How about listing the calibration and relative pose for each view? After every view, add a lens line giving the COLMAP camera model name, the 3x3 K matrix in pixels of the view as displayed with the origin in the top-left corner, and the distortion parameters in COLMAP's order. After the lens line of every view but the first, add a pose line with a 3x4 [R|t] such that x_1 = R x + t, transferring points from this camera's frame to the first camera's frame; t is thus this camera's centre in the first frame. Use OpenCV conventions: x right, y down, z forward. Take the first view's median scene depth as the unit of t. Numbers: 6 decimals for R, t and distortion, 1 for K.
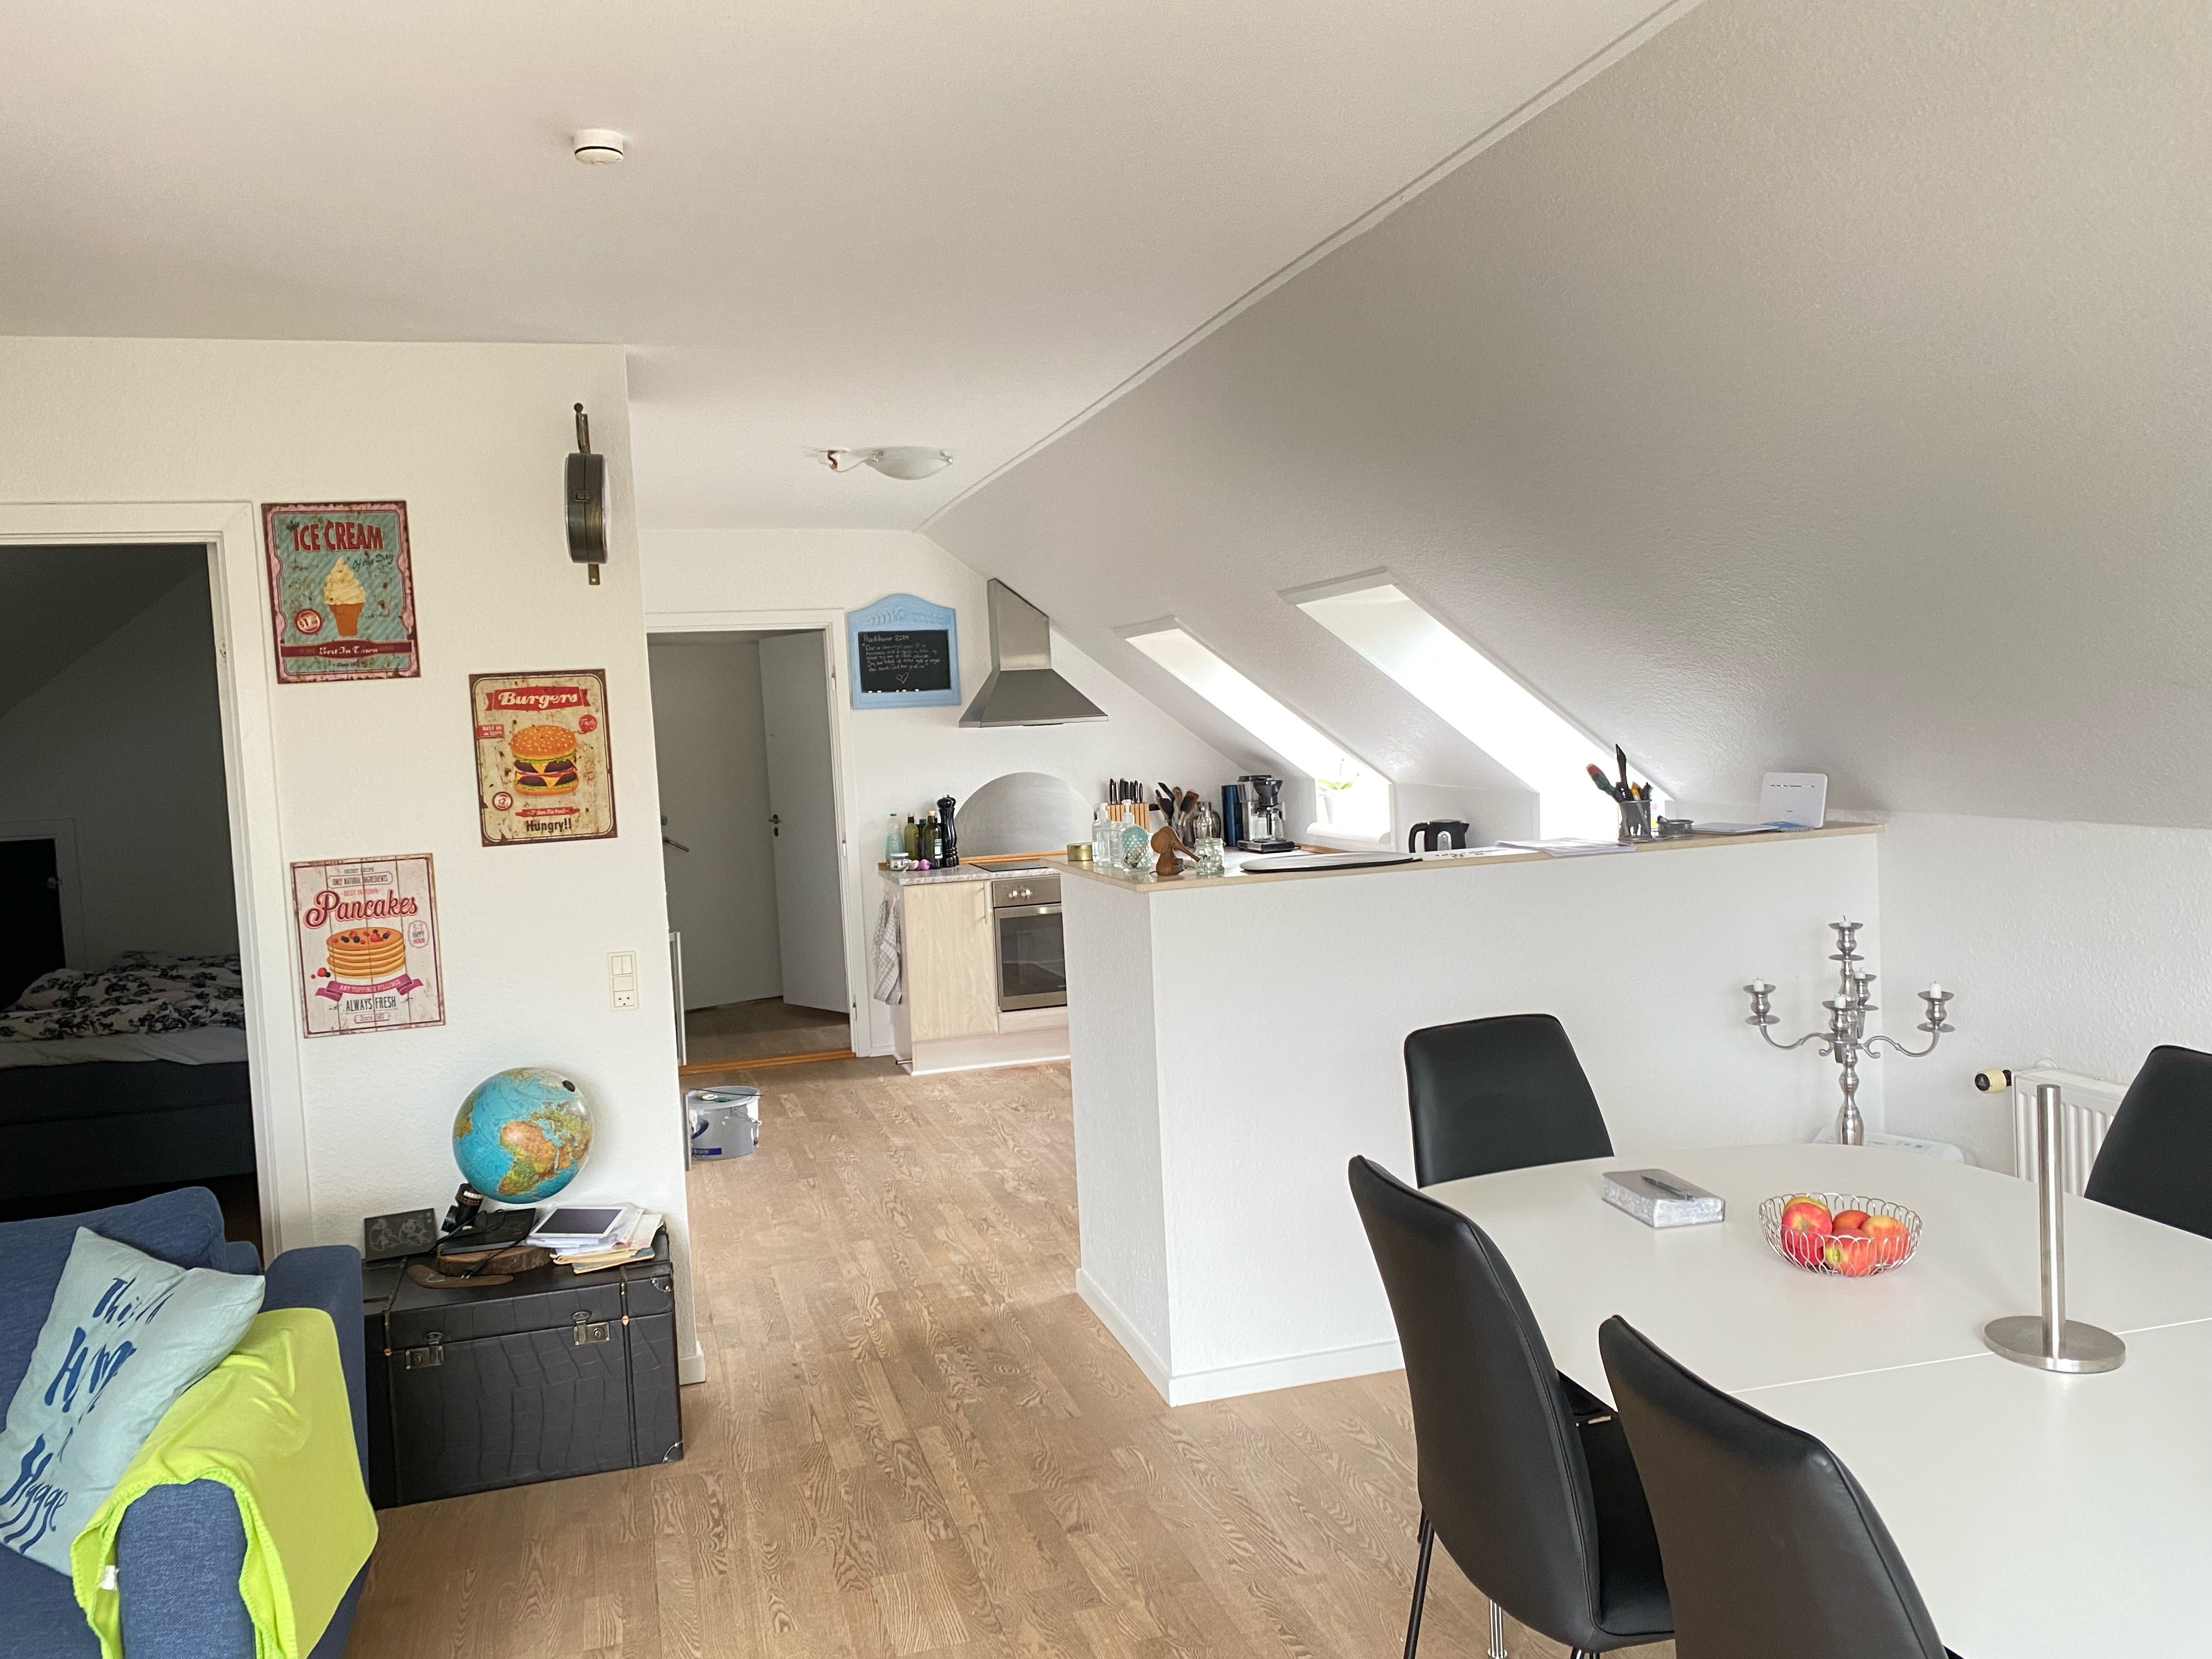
lens RADIAL K [[1688.9, 0, 1104.9], [0, 1688.9, 822.8], [0, 0, 1]] dist [-0.004462, -0.002473]
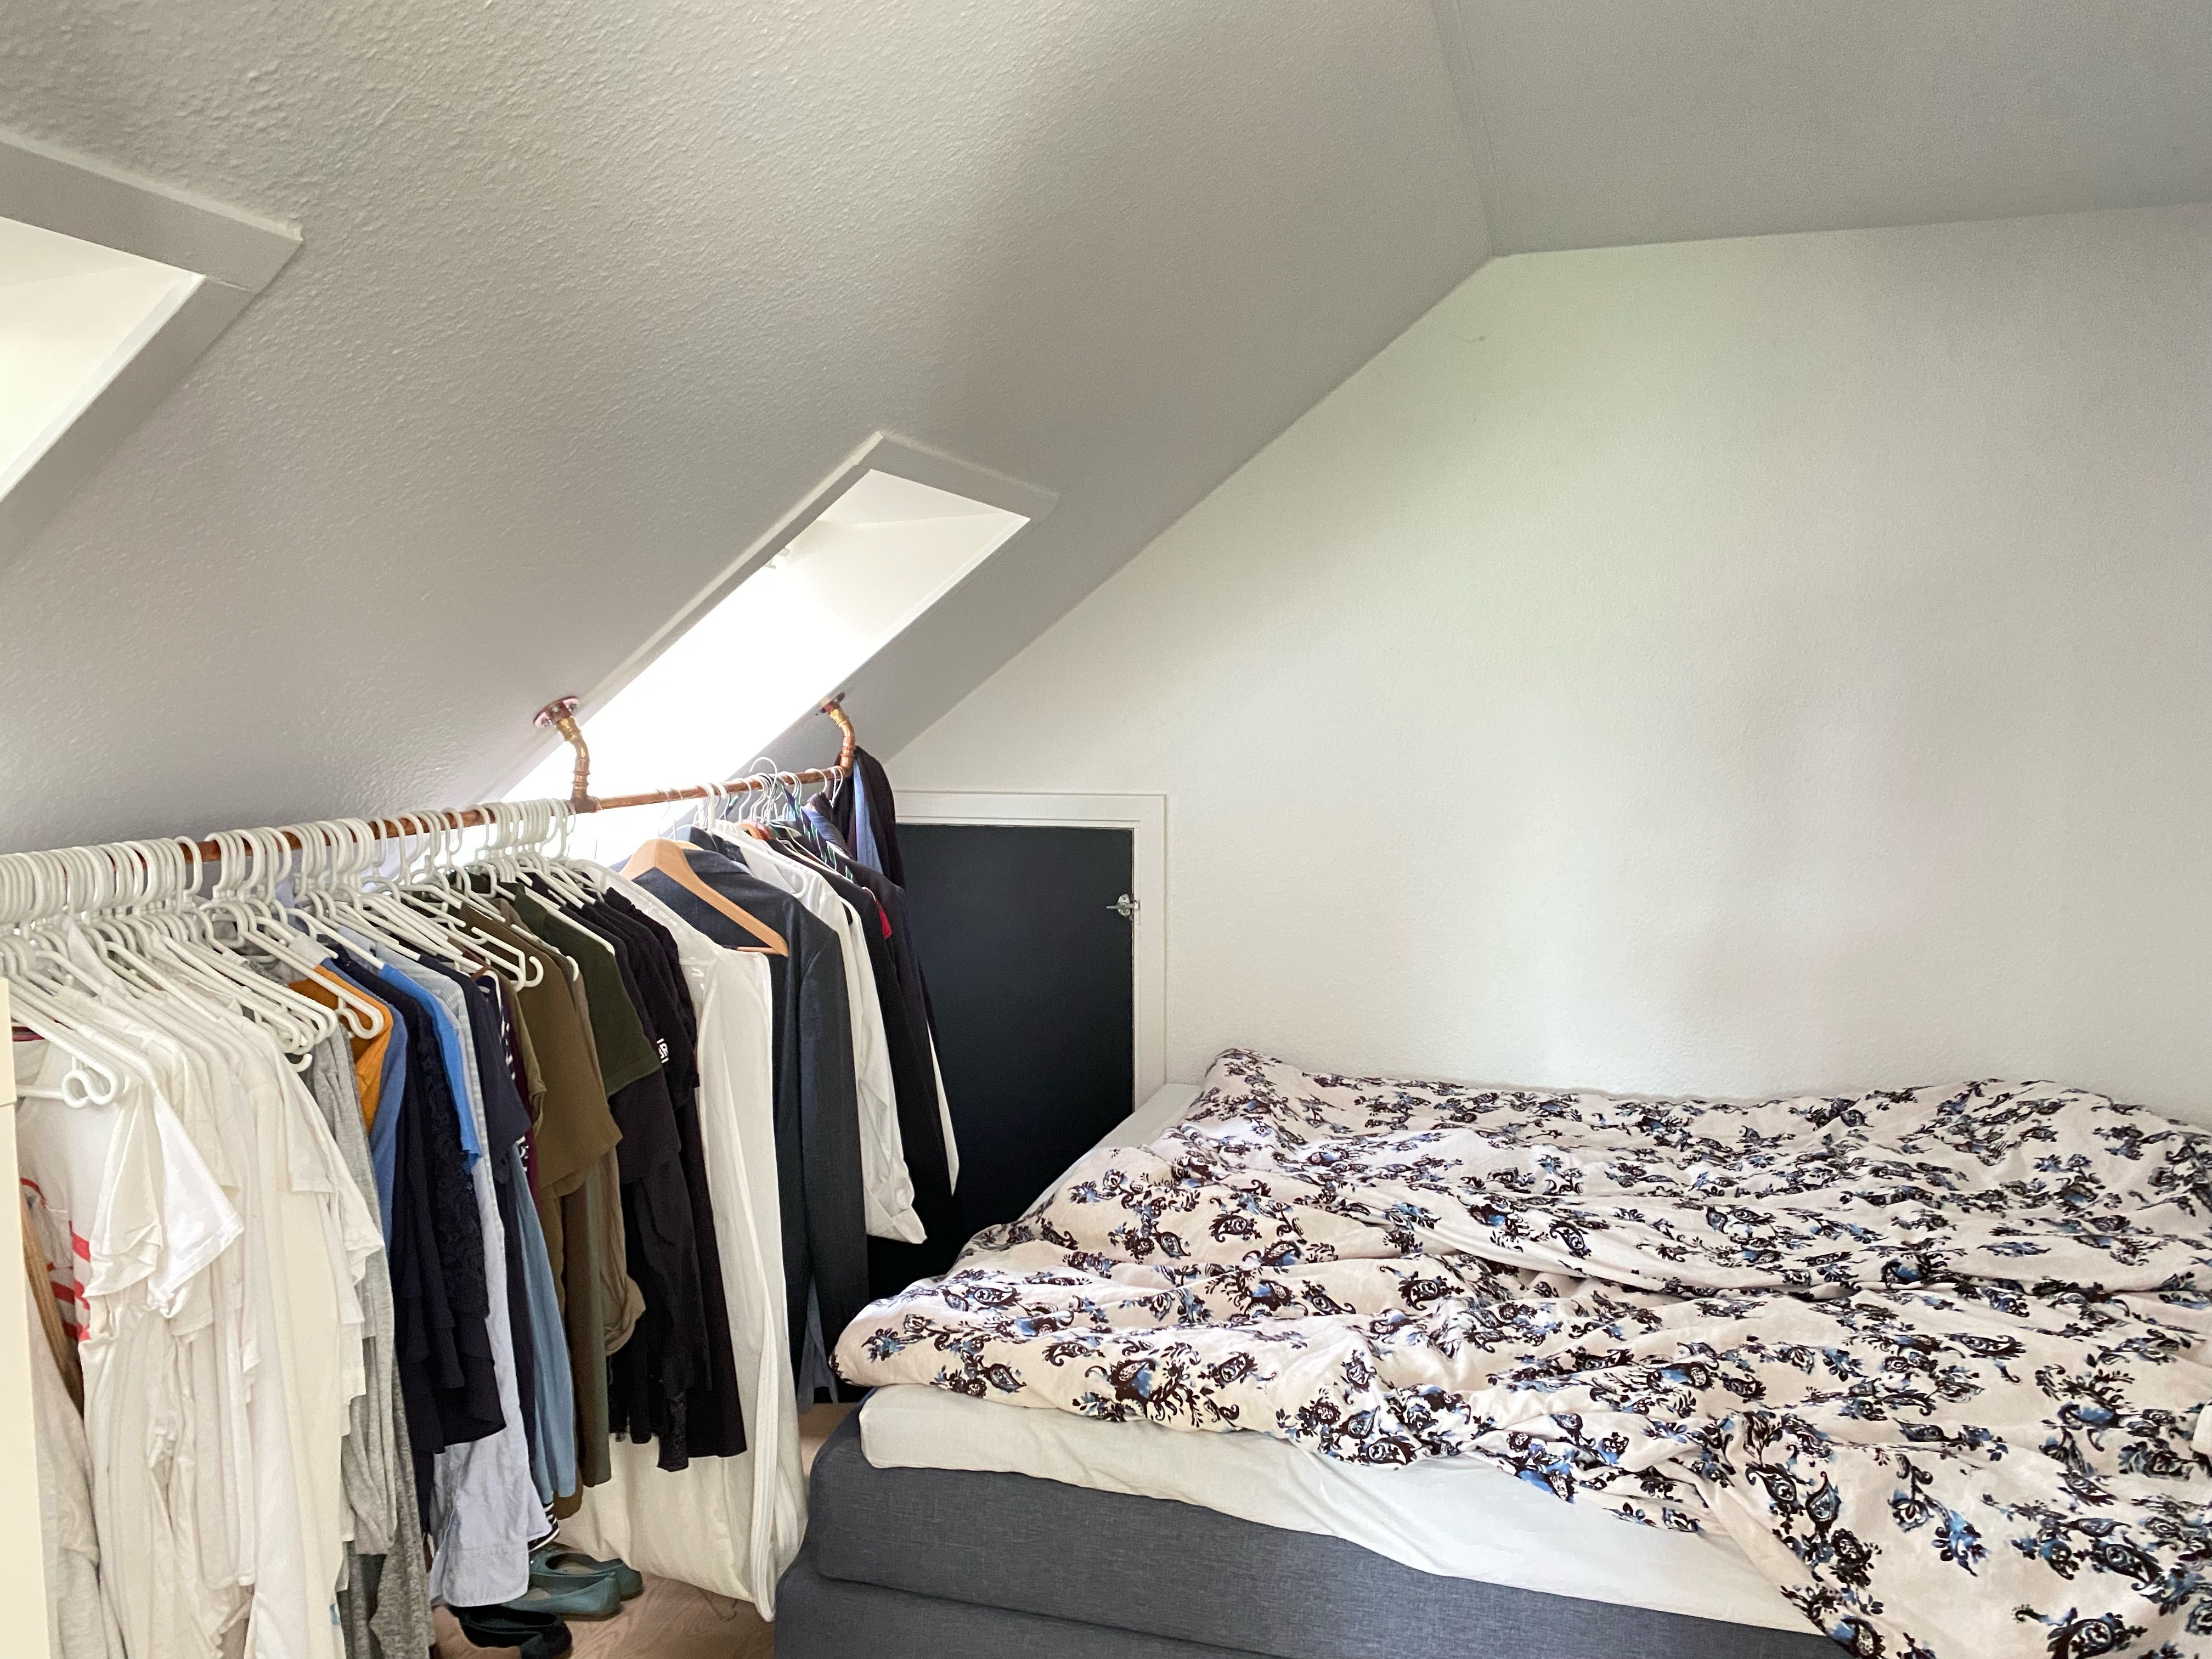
lens RADIAL K [[1688.9, 0, 1106.6], [0, 1688.9, 829.6], [0, 0, 1]] dist [-0.004462, -0.002473]
pose [[0.840756, 0.085649, -0.534597, -0.418724], [-0.065097, 0.996236, 0.057232, -0.029894], [0.537487, -0.013318, 0.843167, 0.661431]]
